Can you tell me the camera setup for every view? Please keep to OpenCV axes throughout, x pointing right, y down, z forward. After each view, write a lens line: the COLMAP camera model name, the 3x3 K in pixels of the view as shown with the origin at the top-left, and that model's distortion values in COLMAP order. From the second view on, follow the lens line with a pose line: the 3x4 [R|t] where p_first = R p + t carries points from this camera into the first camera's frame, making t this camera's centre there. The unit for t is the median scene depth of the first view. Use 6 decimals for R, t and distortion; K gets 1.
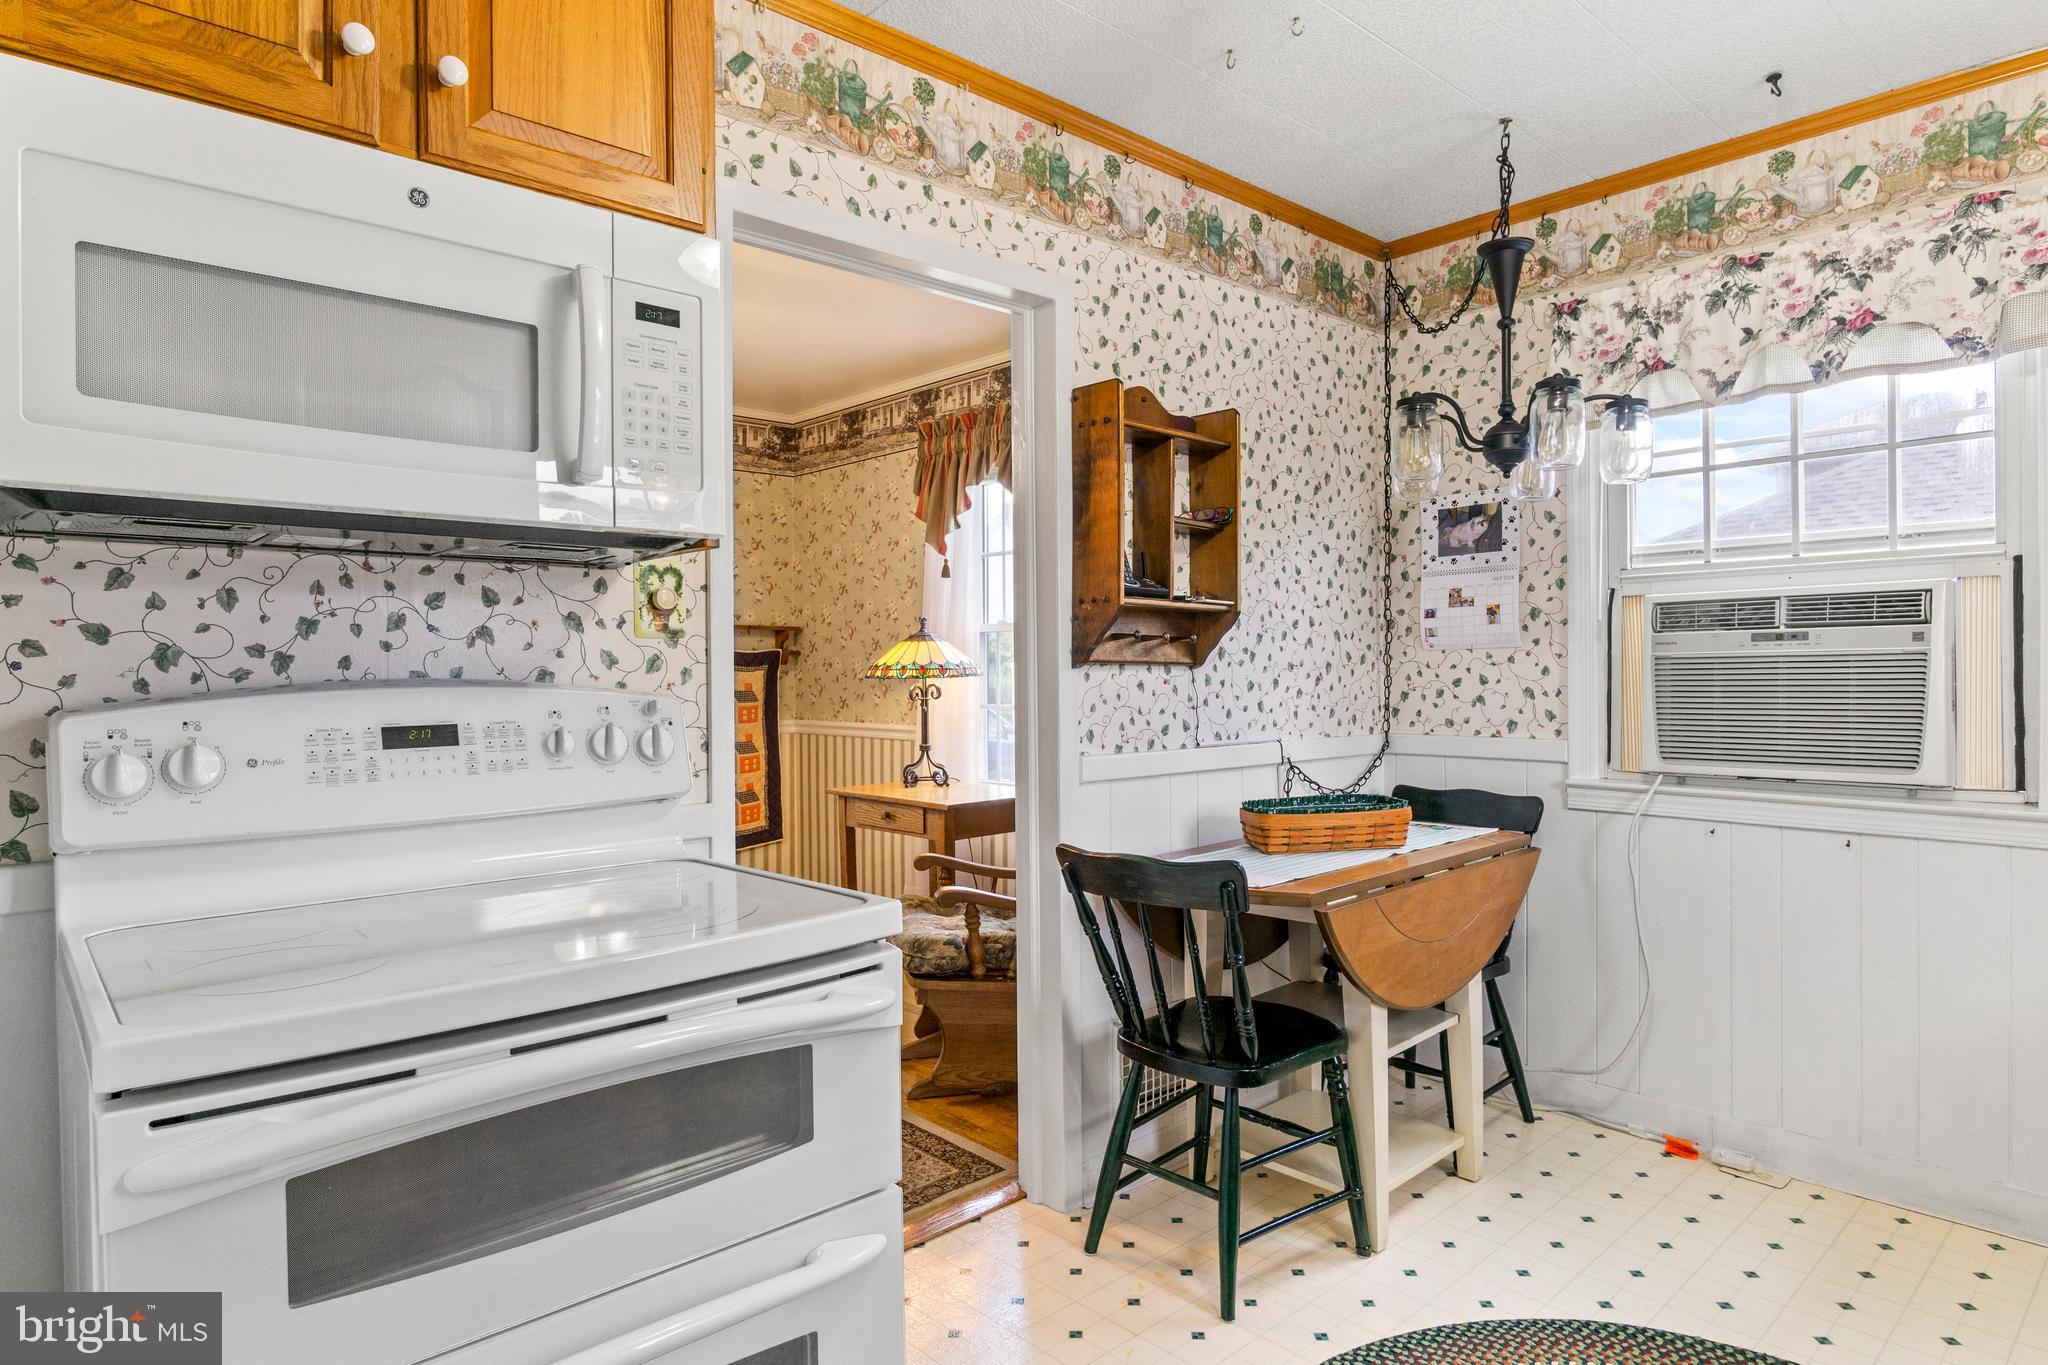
lens RADIAL K [[1128.2, 0, 971.8], [0, 1128.2, 676.8], [0, 0, 1]] dist [-0.006176, 0.001546]
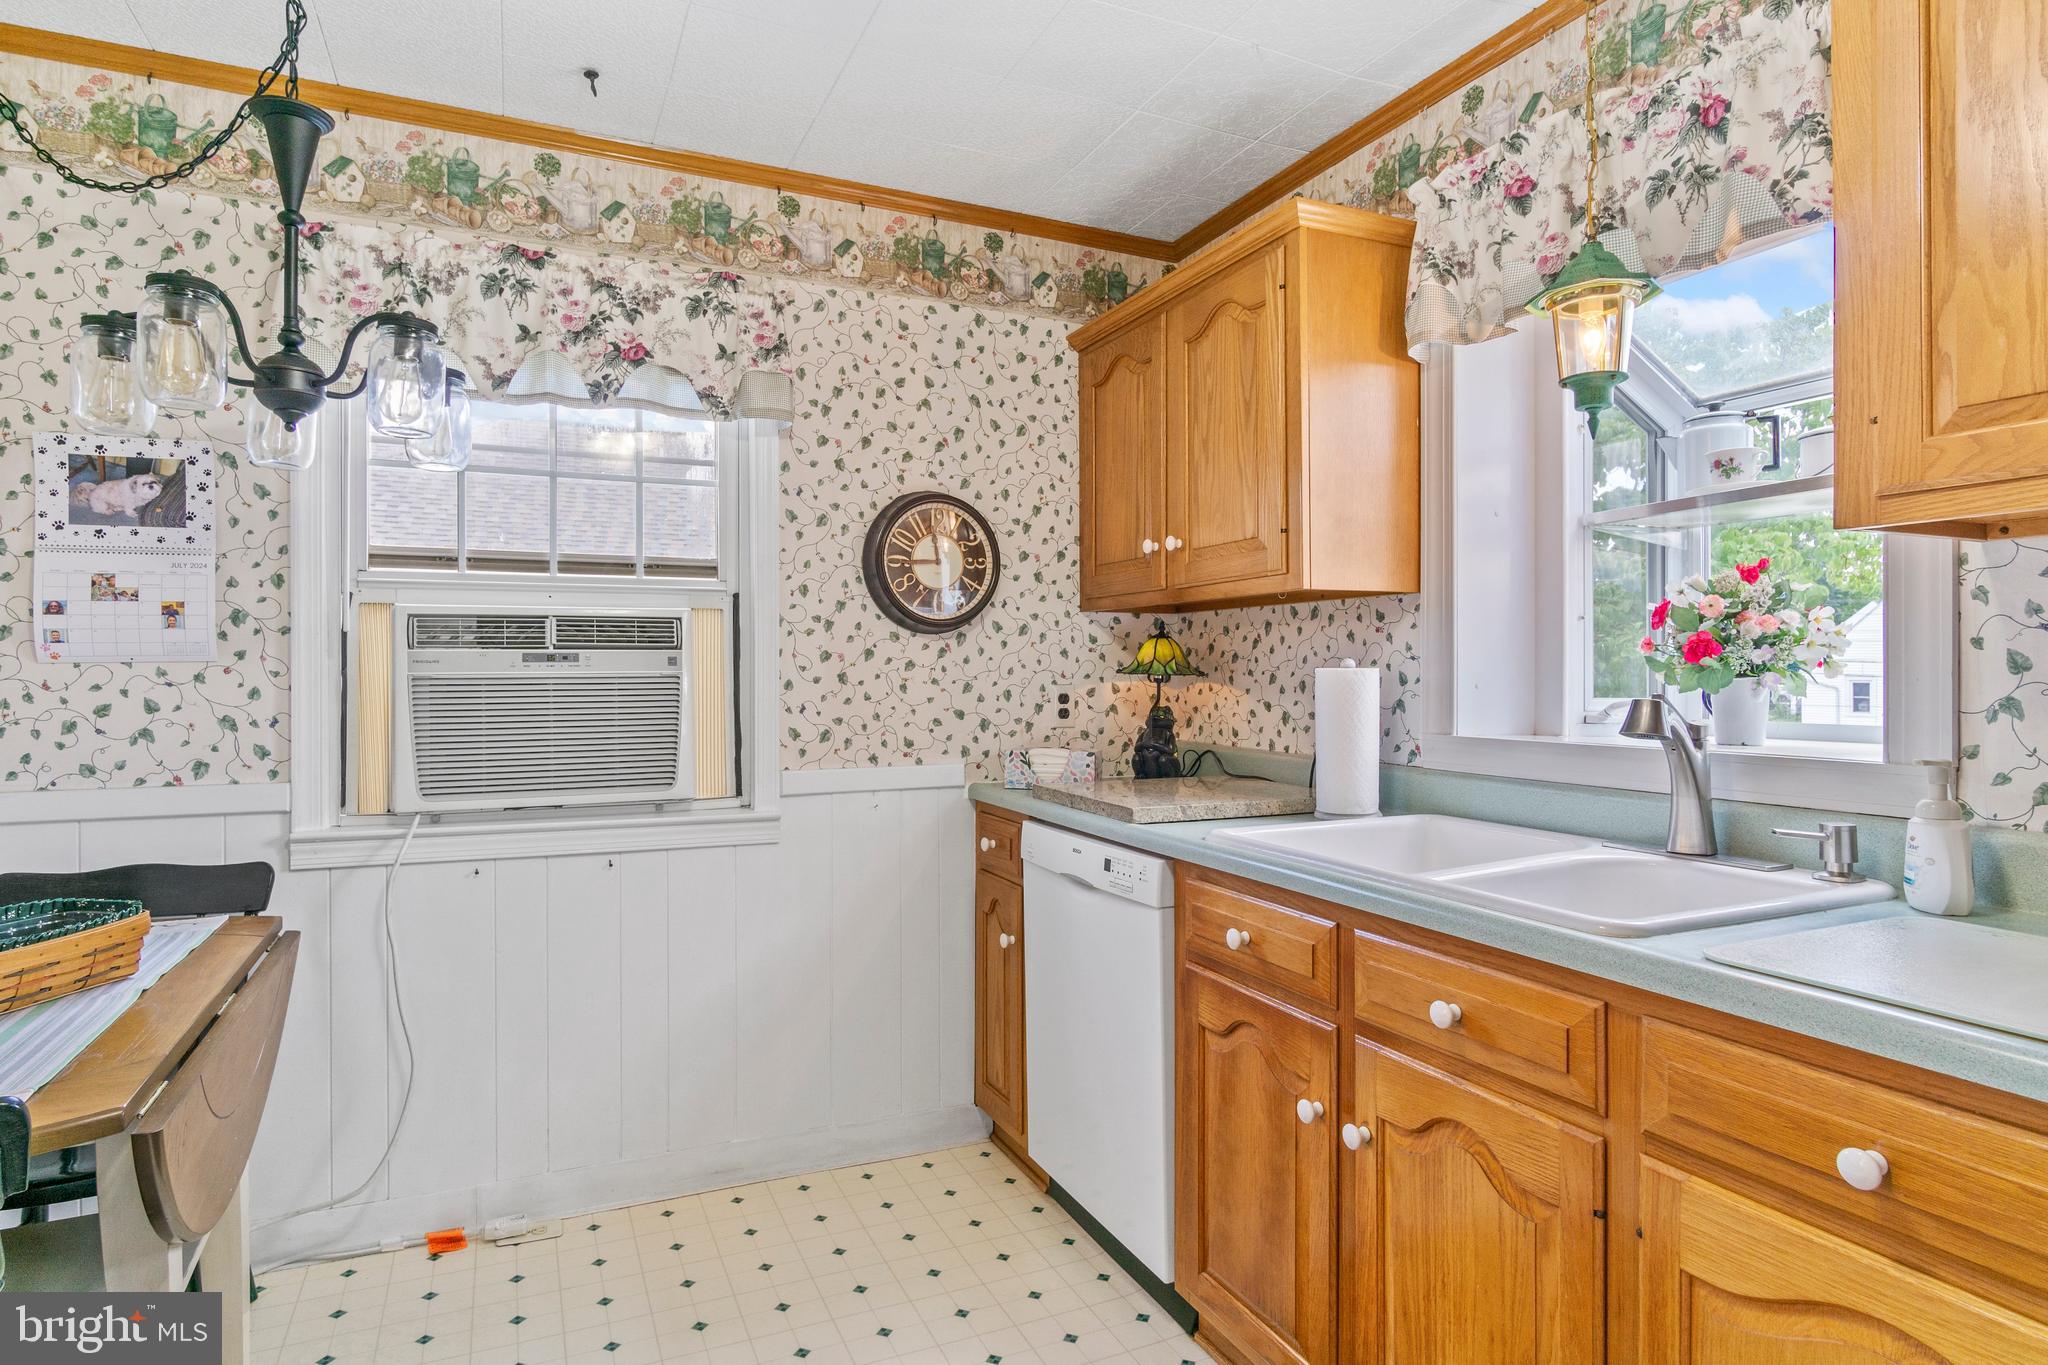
lens RADIAL K [[1128.2, 0, 1019.5], [0, 1128.2, 674.6], [0, 0, 1]] dist [-0.006176, 0.001546]
pose [[0.276796, 0.007071, 0.960903, -0.090033], [0.003792, 0.999957, -0.008451, -0.011250], [-0.960921, 0.005983, 0.276757, 0.341646]]
